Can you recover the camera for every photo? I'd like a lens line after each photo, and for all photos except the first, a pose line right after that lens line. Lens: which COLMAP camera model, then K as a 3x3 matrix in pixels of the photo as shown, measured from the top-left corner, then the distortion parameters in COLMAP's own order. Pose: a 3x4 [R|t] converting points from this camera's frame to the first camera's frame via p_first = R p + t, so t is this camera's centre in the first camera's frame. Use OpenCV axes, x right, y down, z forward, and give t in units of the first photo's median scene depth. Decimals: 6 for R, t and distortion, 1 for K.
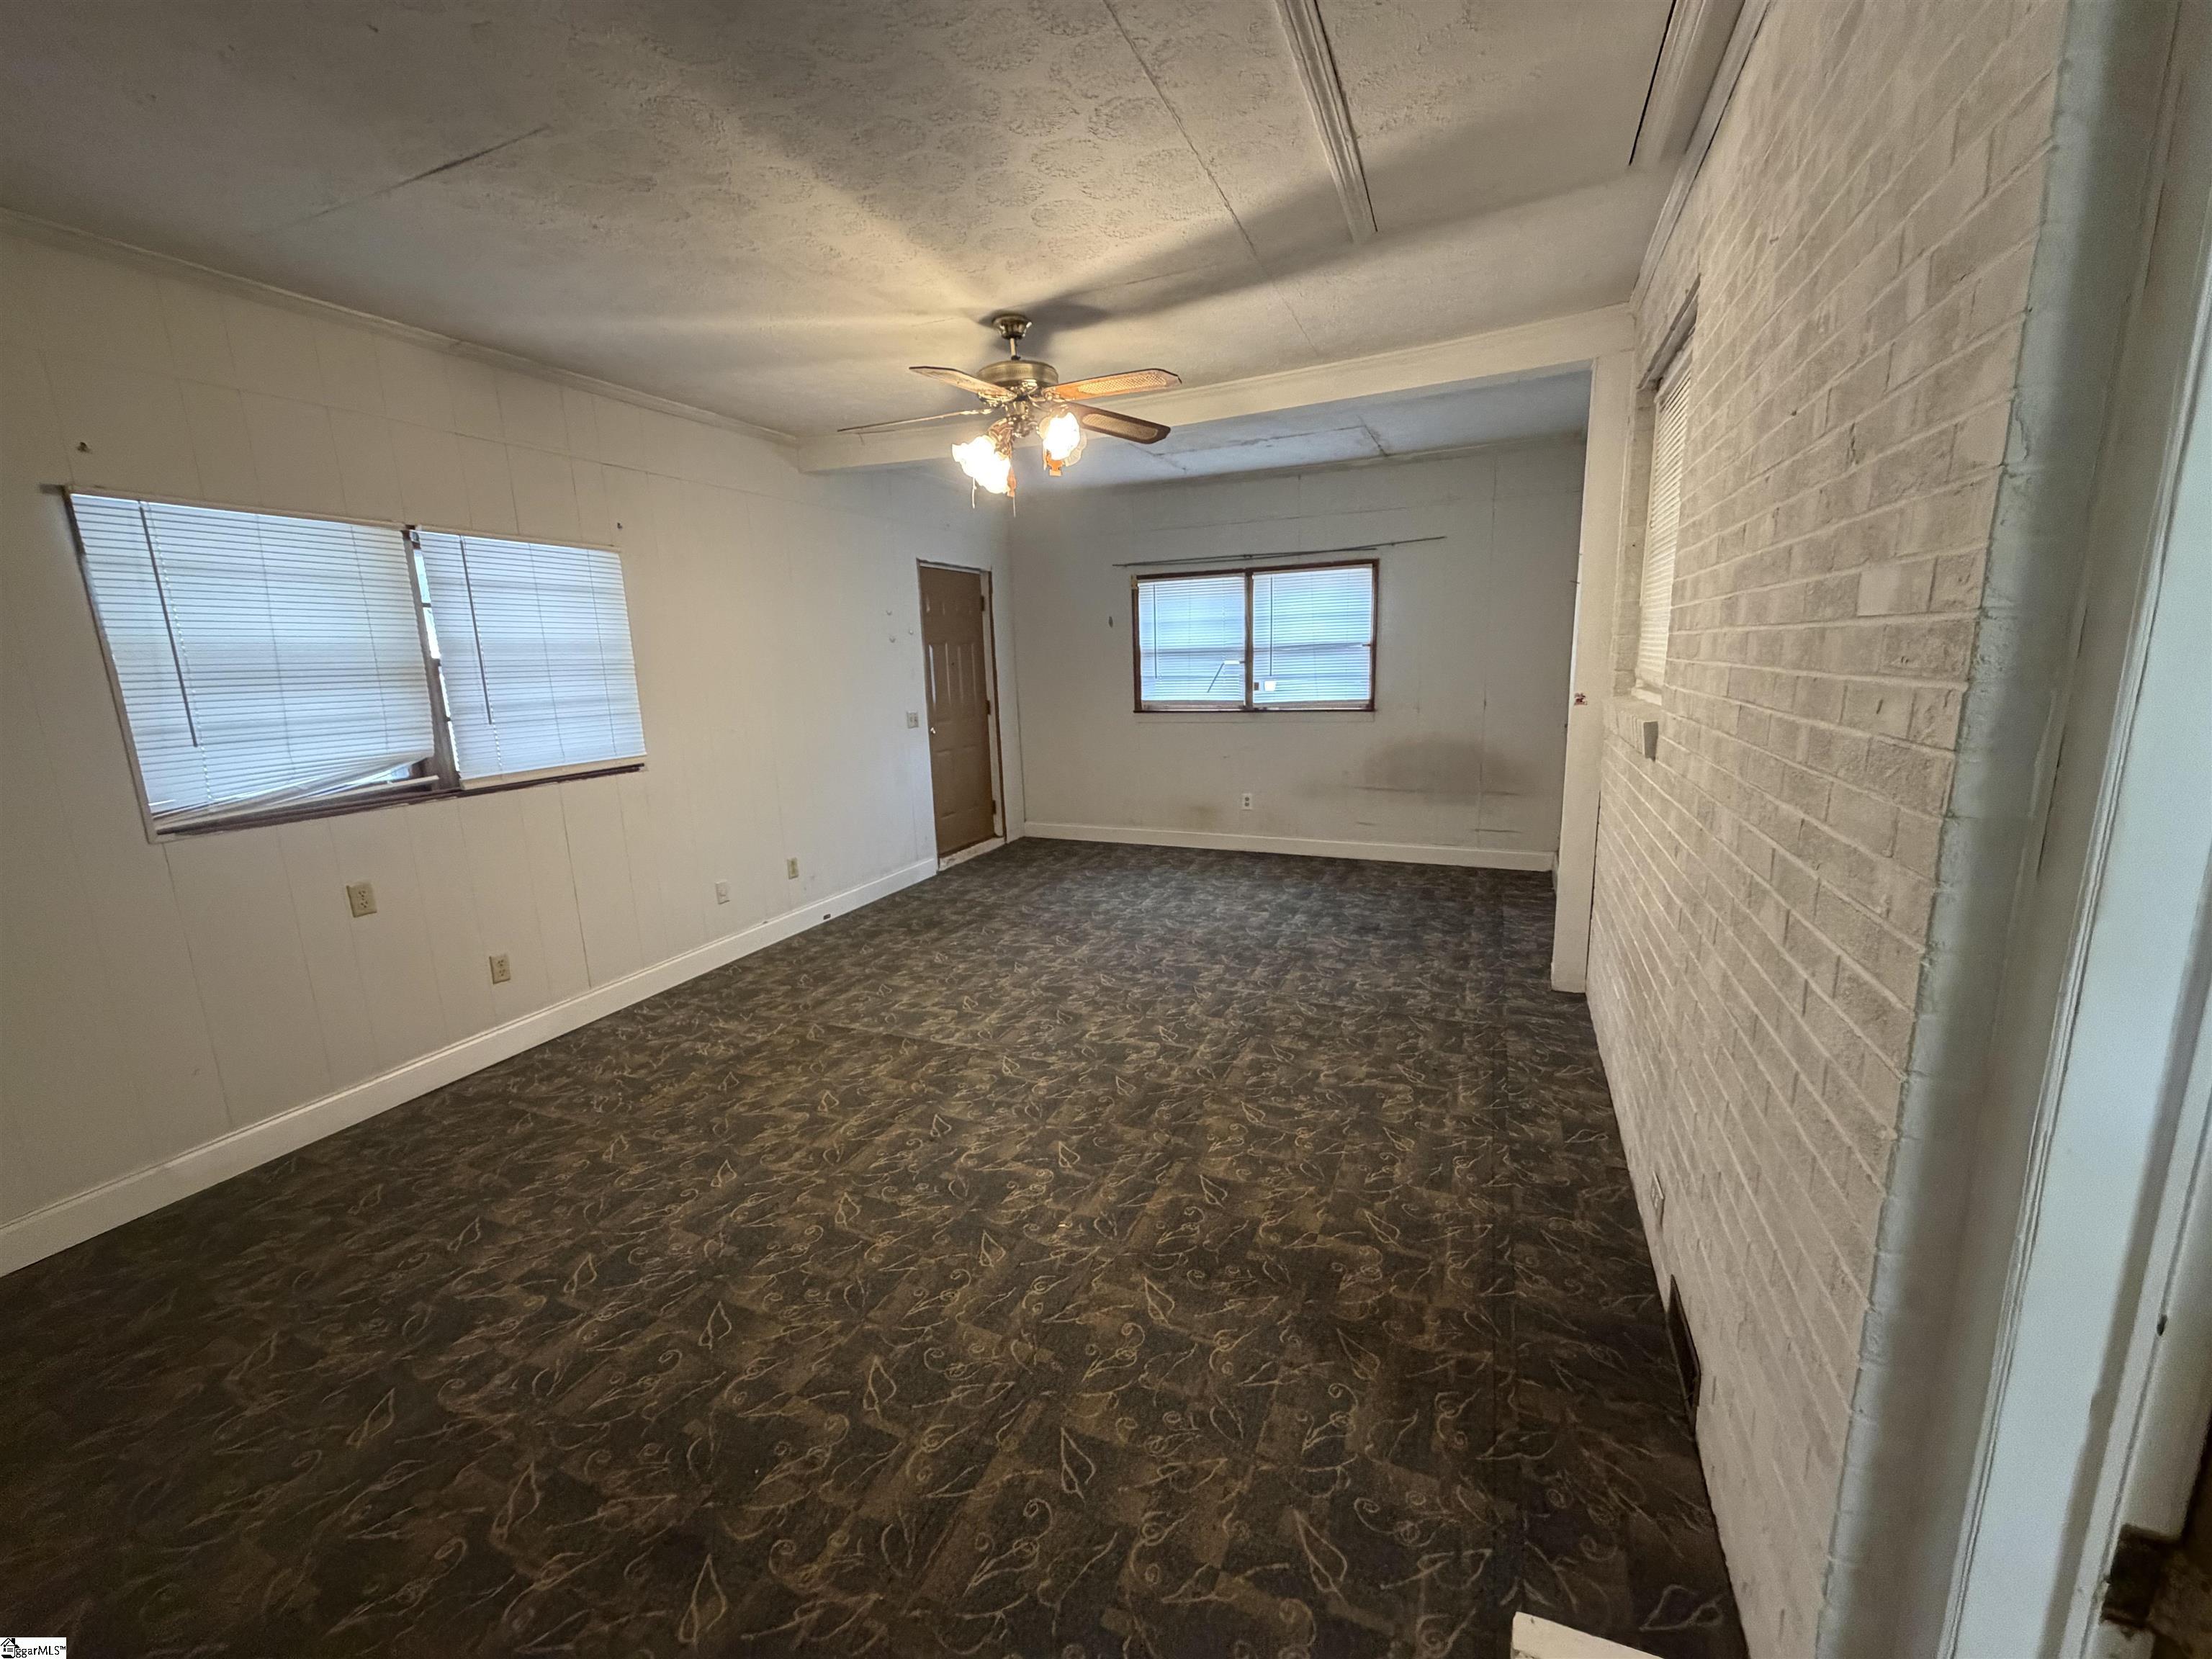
lens RADIAL K [[885.8, 0, 1101.2], [0, 885.8, 833.1], [0, 0, 1]] dist [0.001834, -0.000470]
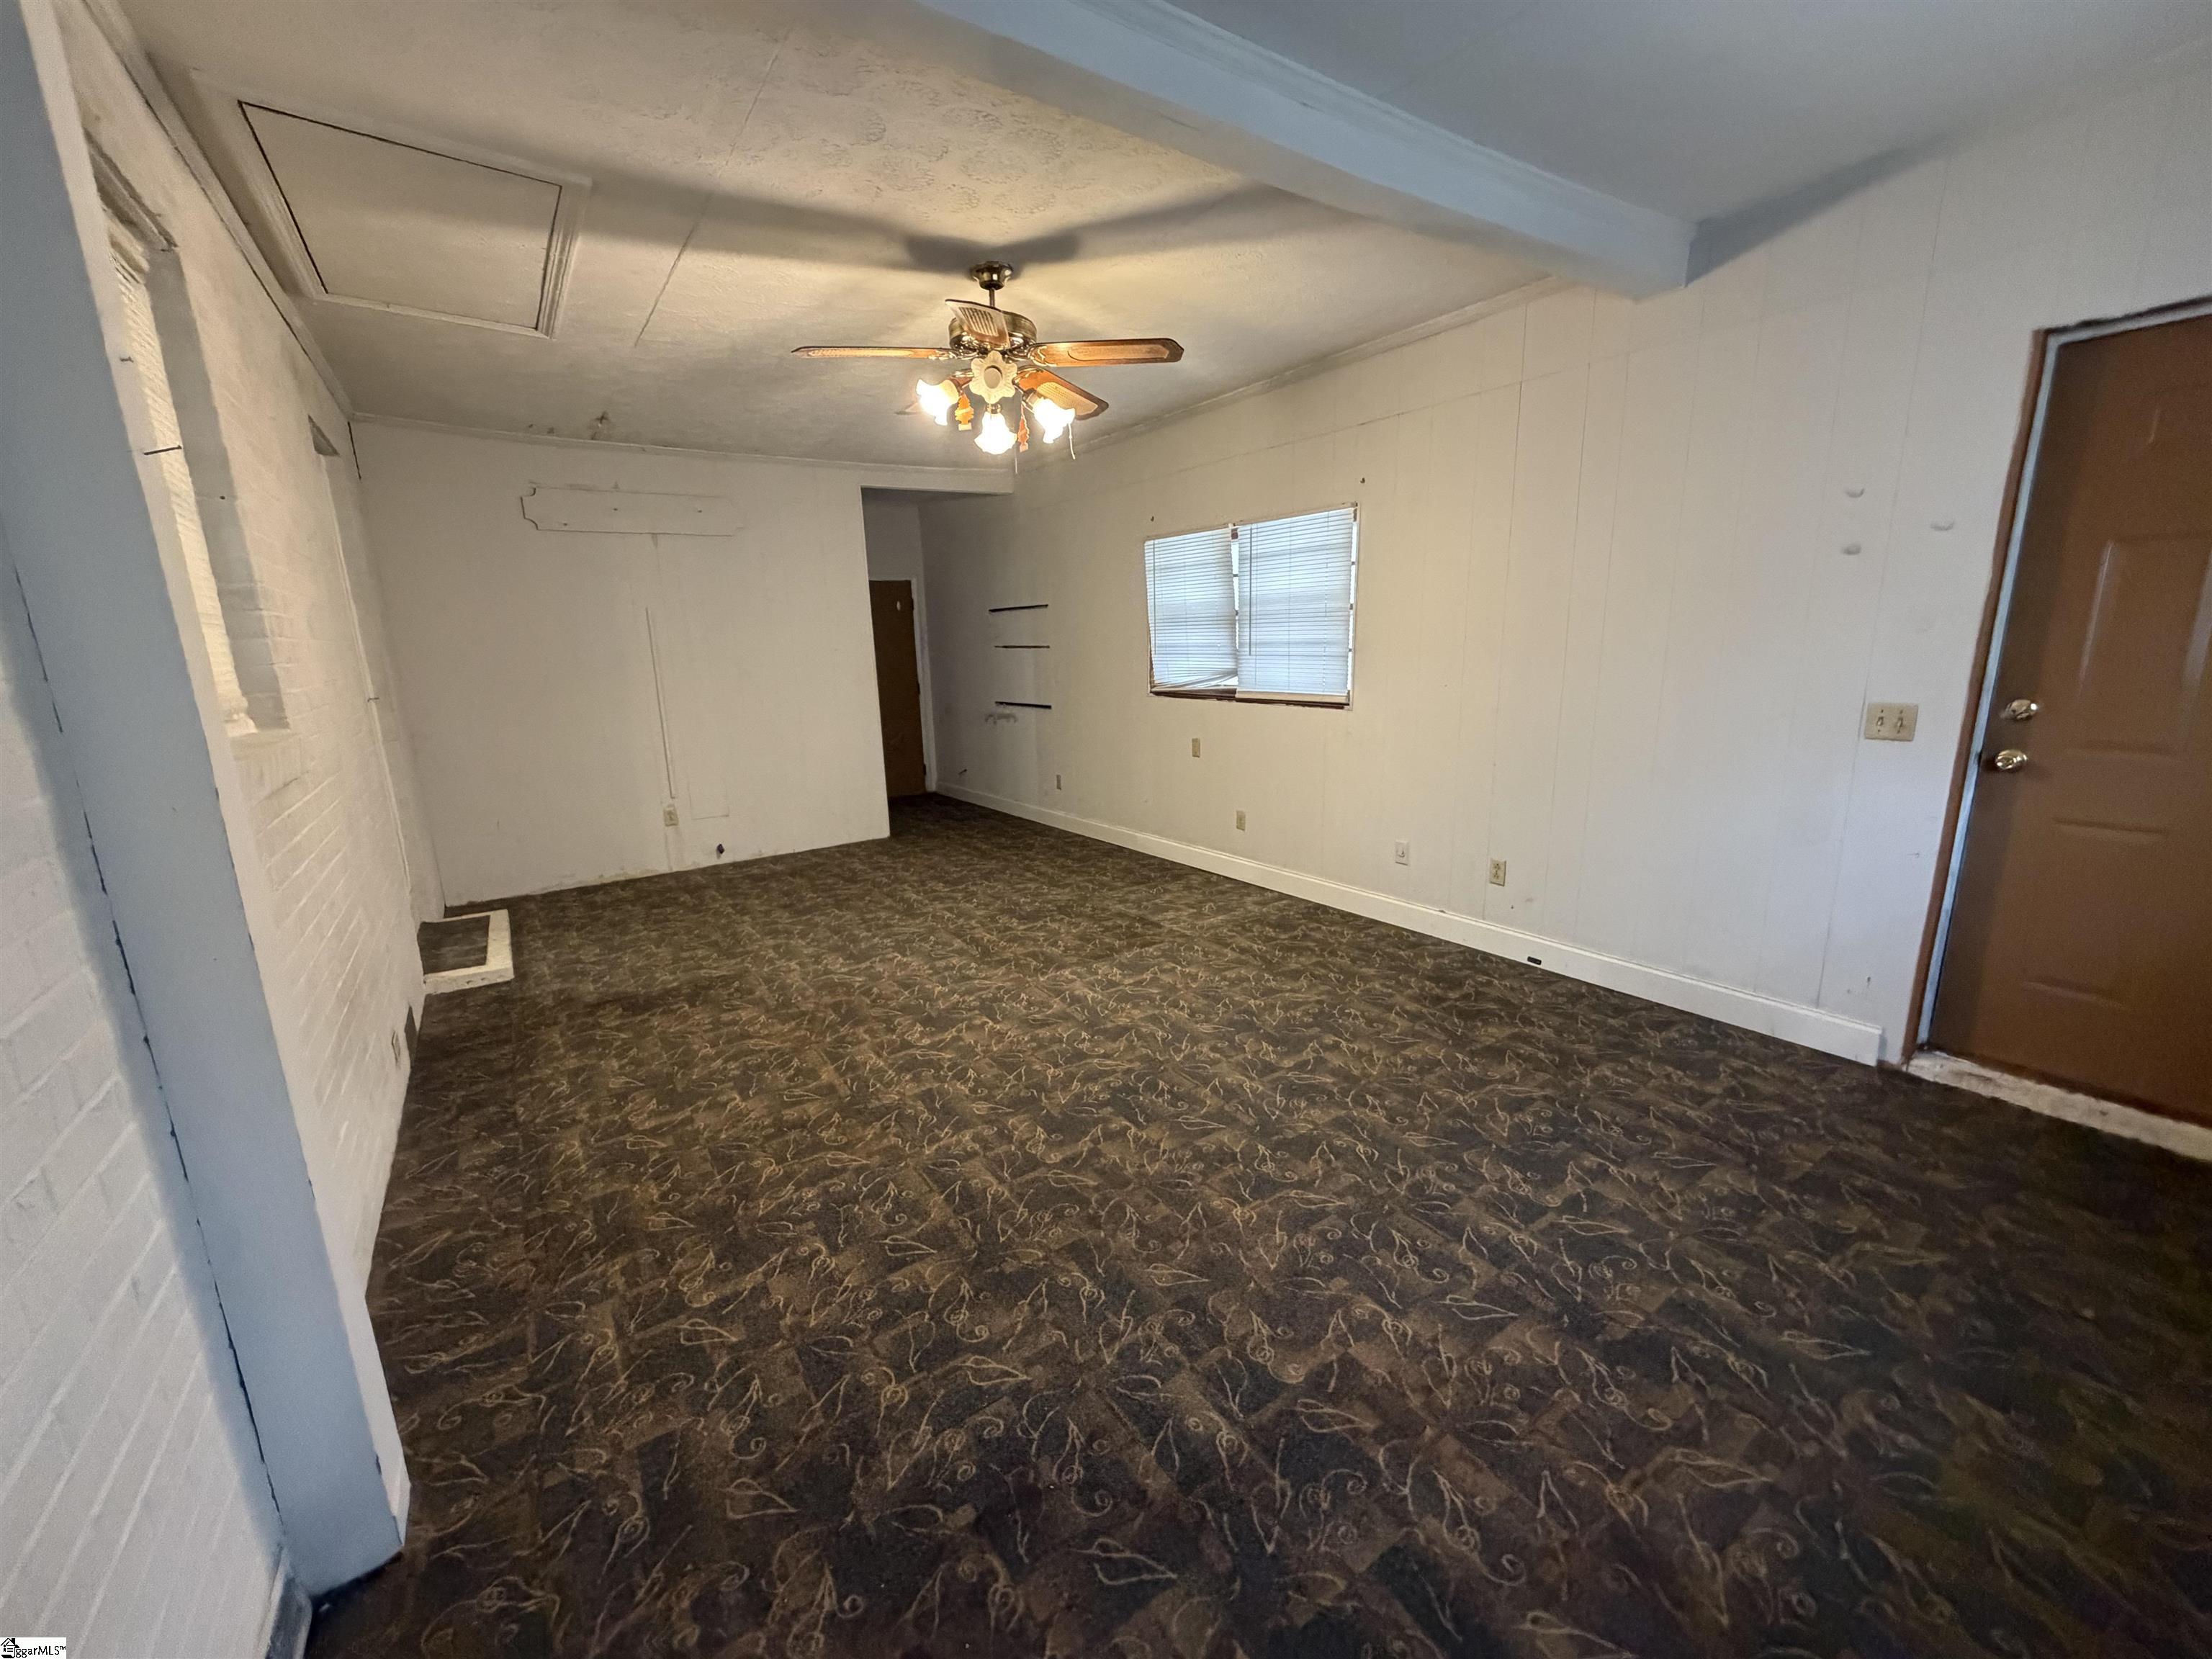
lens RADIAL K [[885.8, 0, 1098.8], [0, 885.8, 830.3], [0, 0, 1]] dist [0.001834, -0.000470]
pose [[-0.536664, 0.229164, -0.812081, 0.641832], [-0.118793, 0.932309, 0.341596, -0.302141], [0.835392, 0.279791, -0.473114, 1.465234]]
